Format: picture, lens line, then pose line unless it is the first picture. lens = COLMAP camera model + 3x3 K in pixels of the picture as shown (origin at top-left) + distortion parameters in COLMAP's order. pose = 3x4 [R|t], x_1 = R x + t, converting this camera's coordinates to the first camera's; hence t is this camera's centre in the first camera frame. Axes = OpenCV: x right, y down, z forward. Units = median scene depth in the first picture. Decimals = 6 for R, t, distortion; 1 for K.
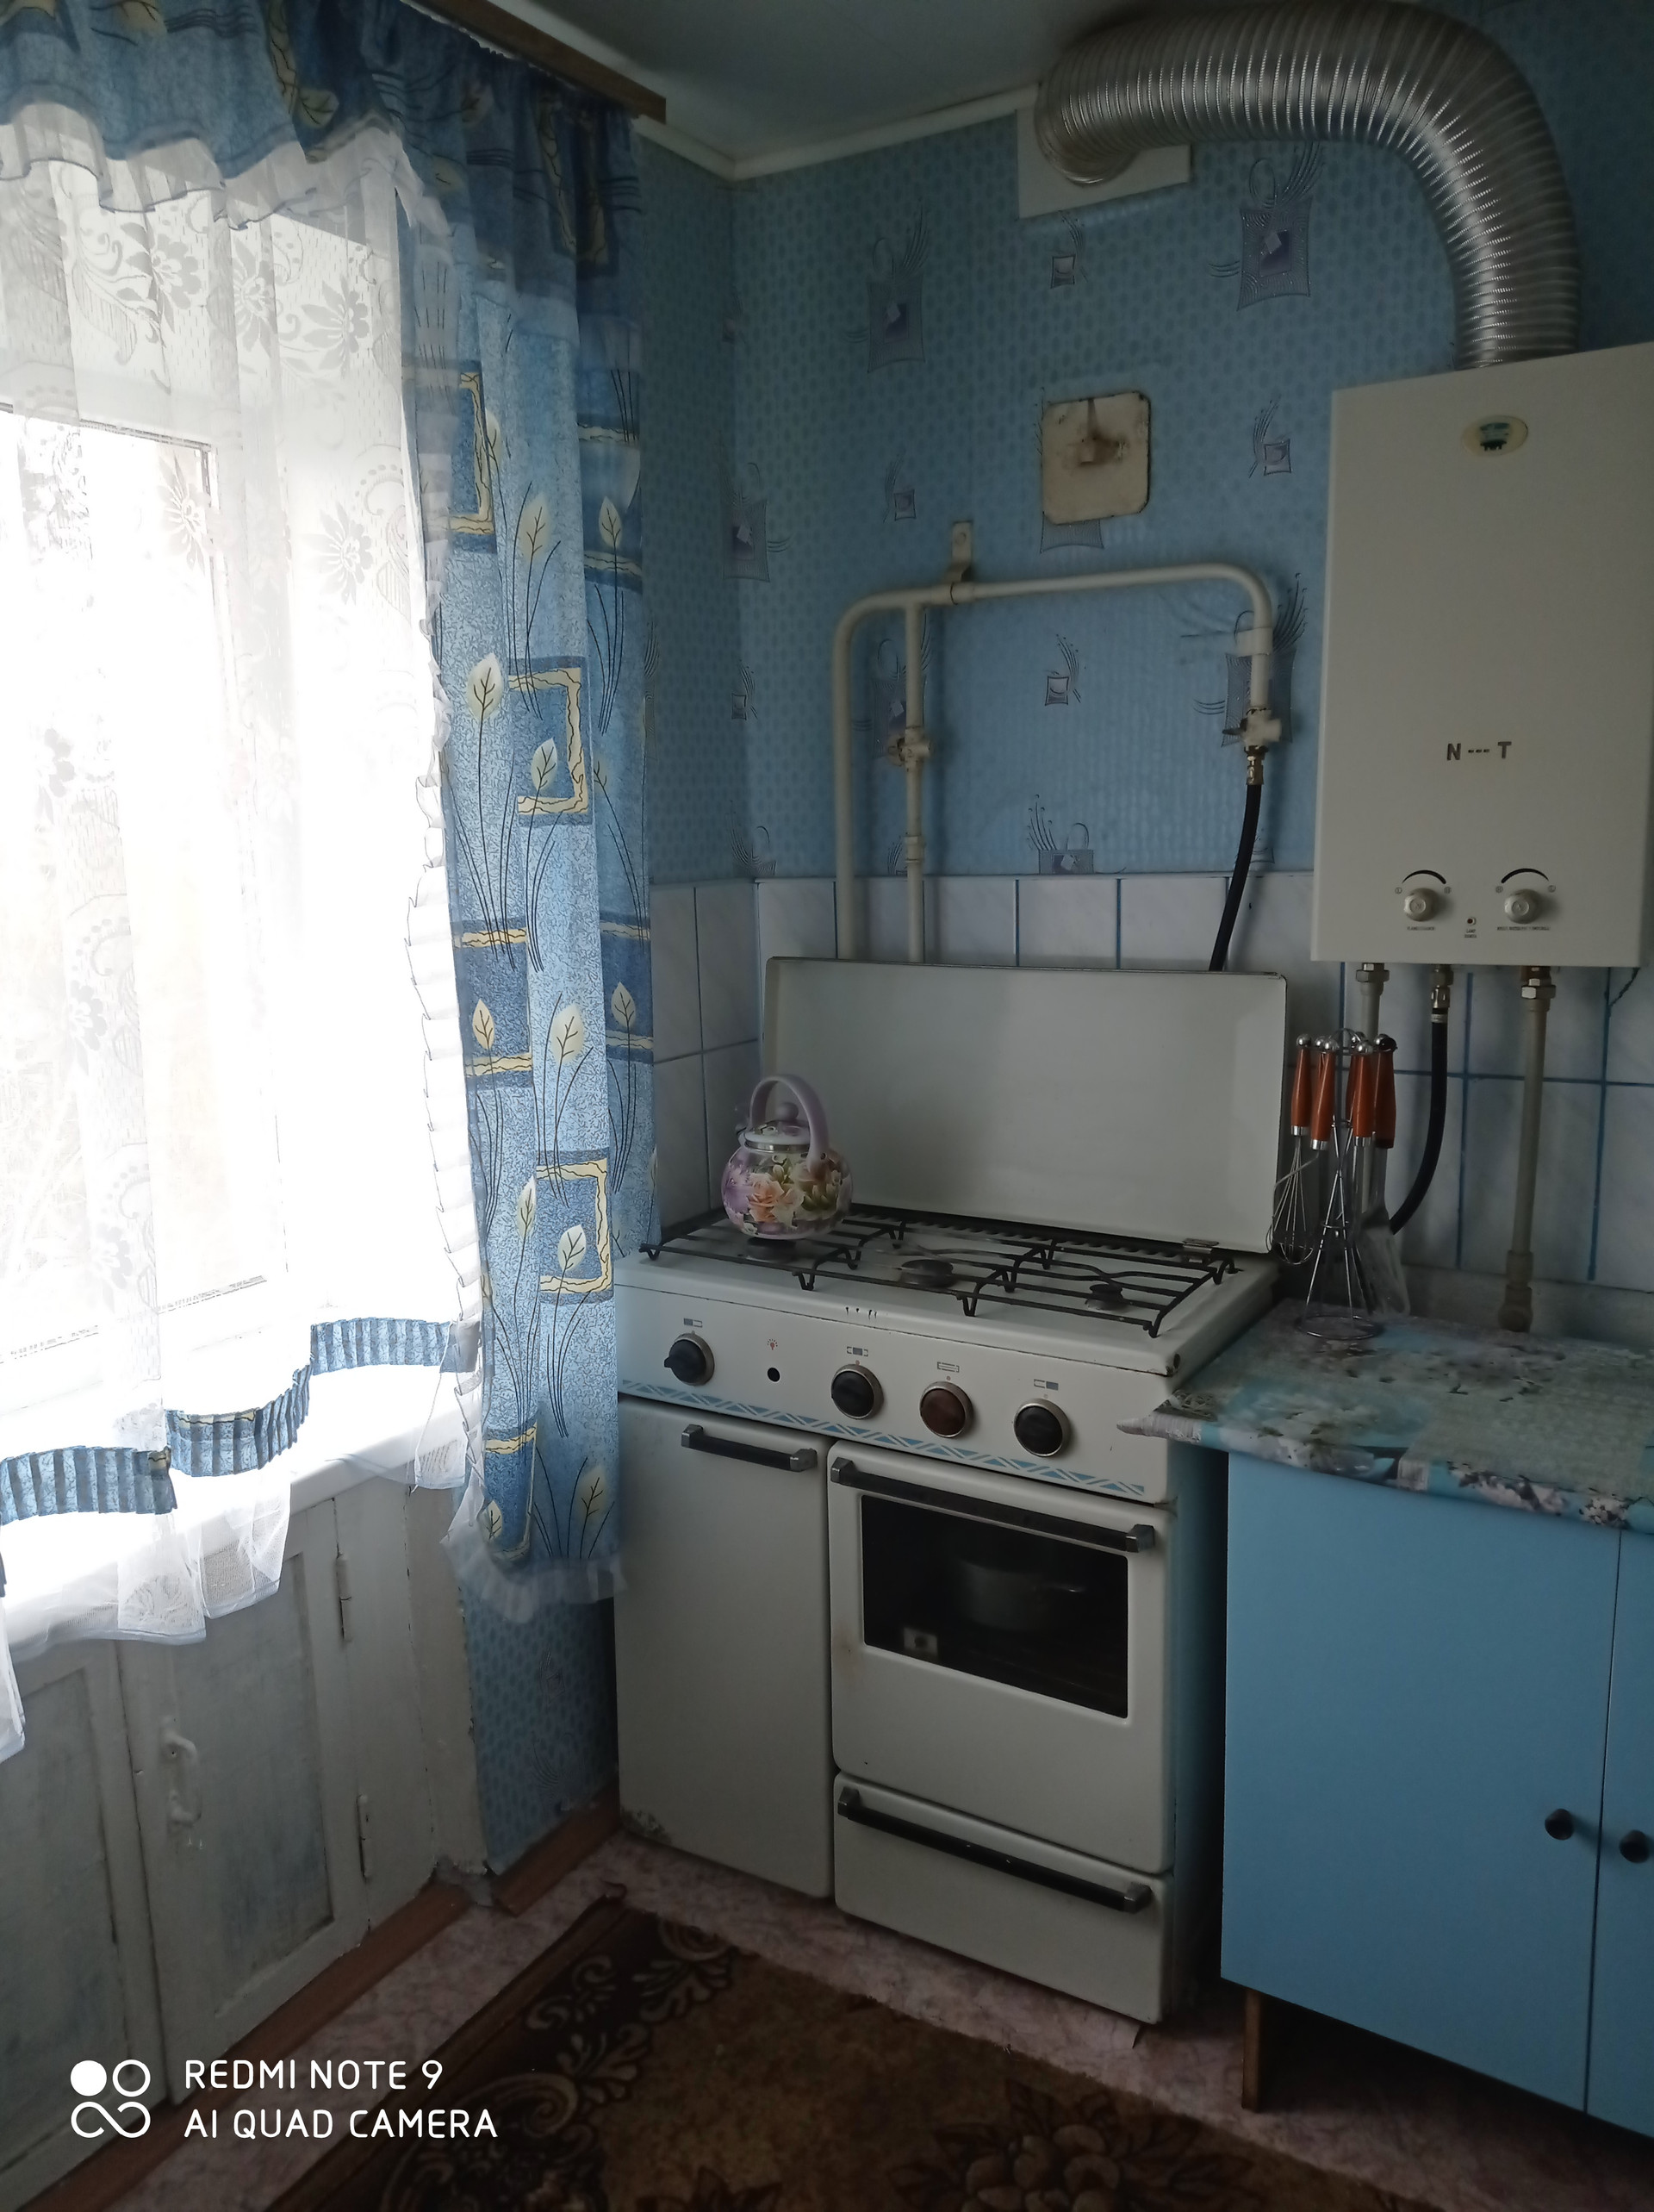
lens RADIAL K [[1656.5, 0, 827.4], [0, 1656.5, 1094.9], [0, 0, 1]] dist [0.036078, -0.032665]
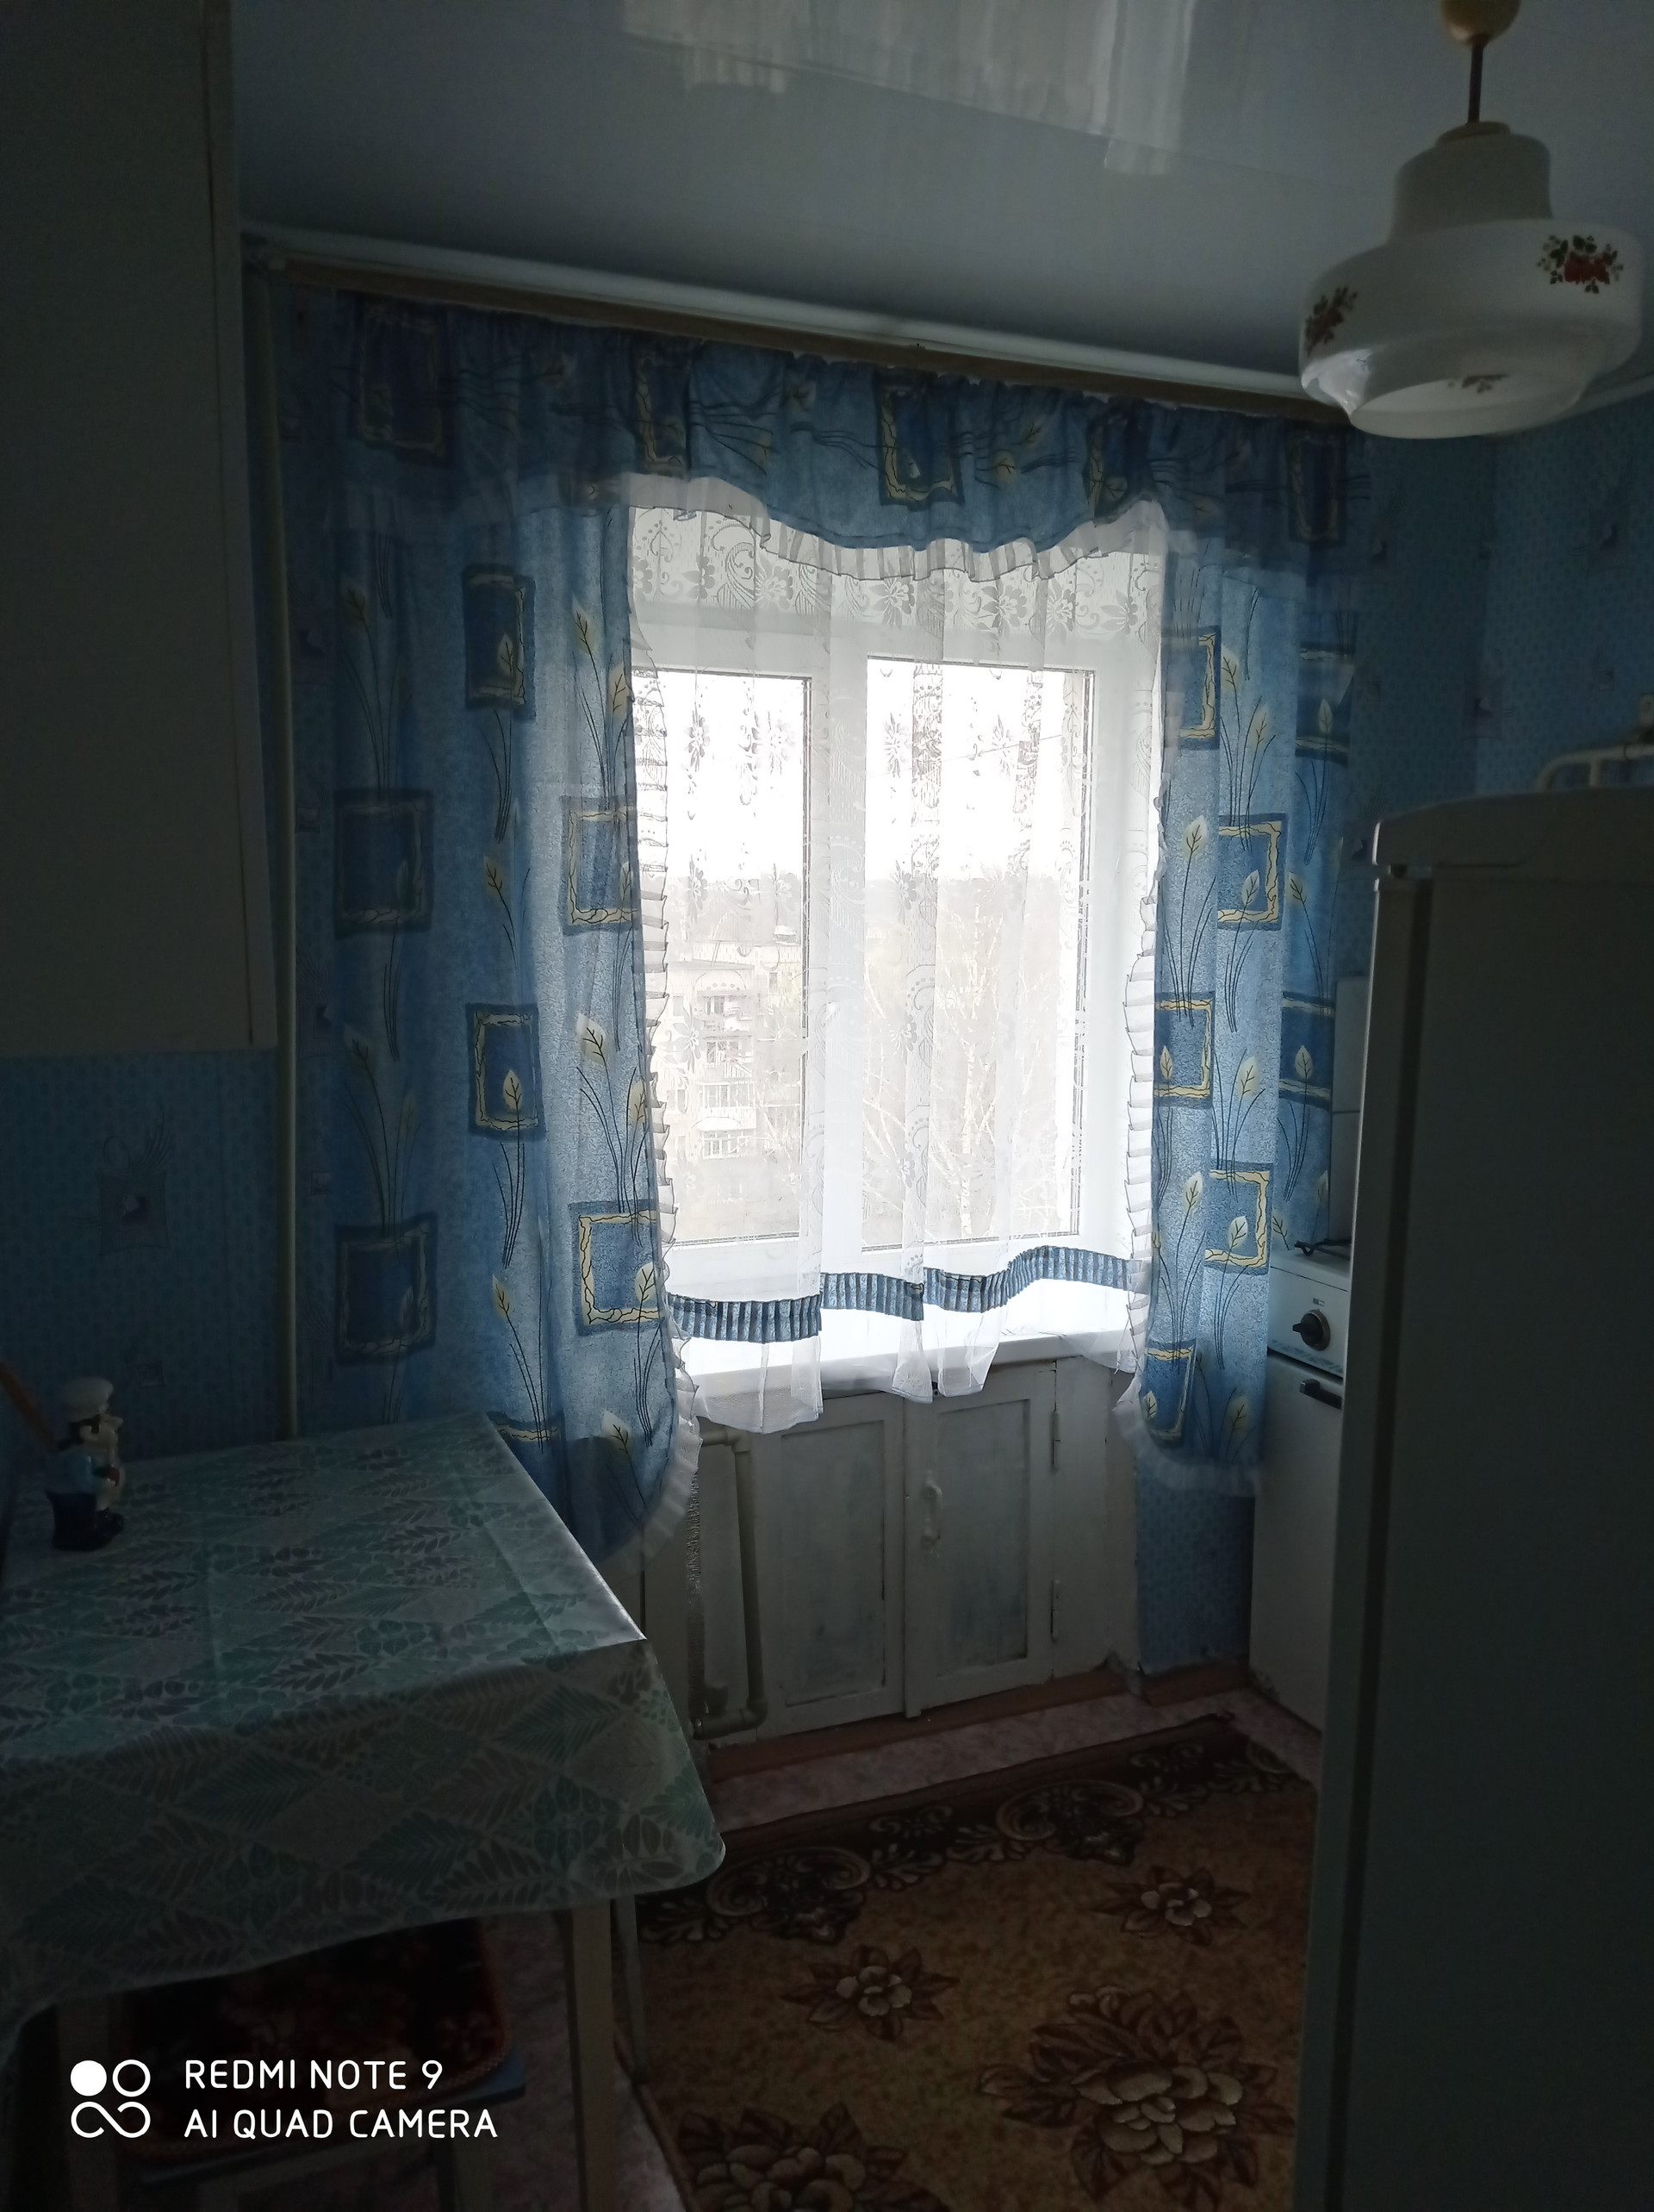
lens RADIAL K [[1656.5, 0, 827.4], [0, 1656.5, 1094.9], [0, 0, 1]] dist [0.036078, -0.032665]
pose [[0.810895, 0.099292, -0.576706, 0.381676], [-0.124851, 0.992164, -0.004729, 0.029887], [0.571718, 0.075837, 0.816938, -0.364807]]
